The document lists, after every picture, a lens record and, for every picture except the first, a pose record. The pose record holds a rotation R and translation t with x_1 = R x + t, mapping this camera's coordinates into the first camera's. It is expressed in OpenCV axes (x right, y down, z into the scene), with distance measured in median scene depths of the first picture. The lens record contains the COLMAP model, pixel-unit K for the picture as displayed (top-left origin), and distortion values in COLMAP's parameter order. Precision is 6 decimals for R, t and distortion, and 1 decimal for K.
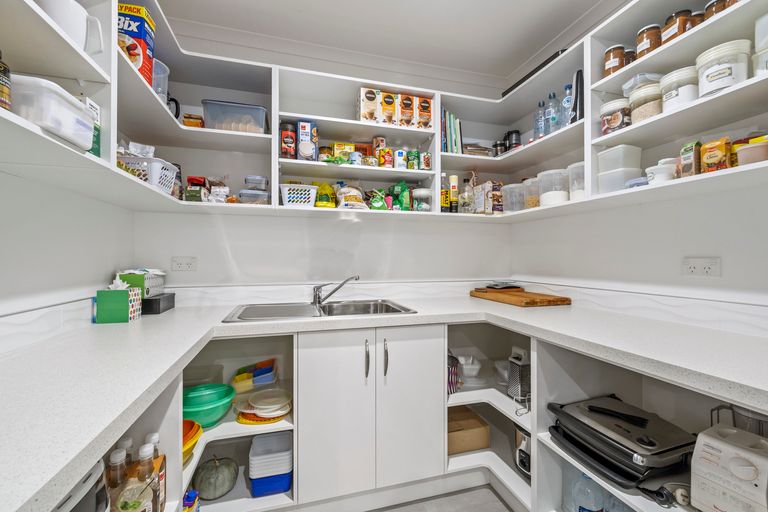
lens RADIAL K [[331.2, 0, 384.0], [0, 331.2, 256.0], [0, 0, 1]] dist [-0.002797, -0.000060]
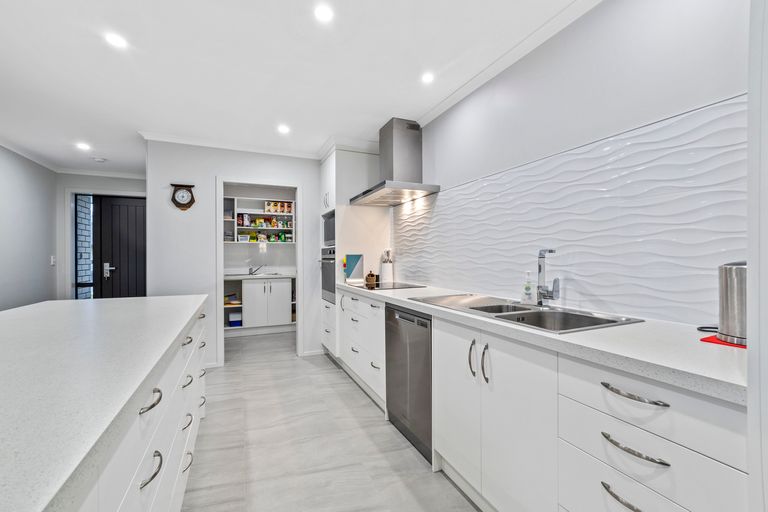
lens RADIAL K [[331.2, 0, 384.0], [0, 331.2, 256.0], [0, 0, 1]] dist [-0.002797, -0.000060]
pose [[0.991817, -0.003538, 0.127619, 0.608294], [0.002616, 0.999969, 0.007396, -0.034095], [-0.127642, -0.007002, 0.991796, -2.101957]]
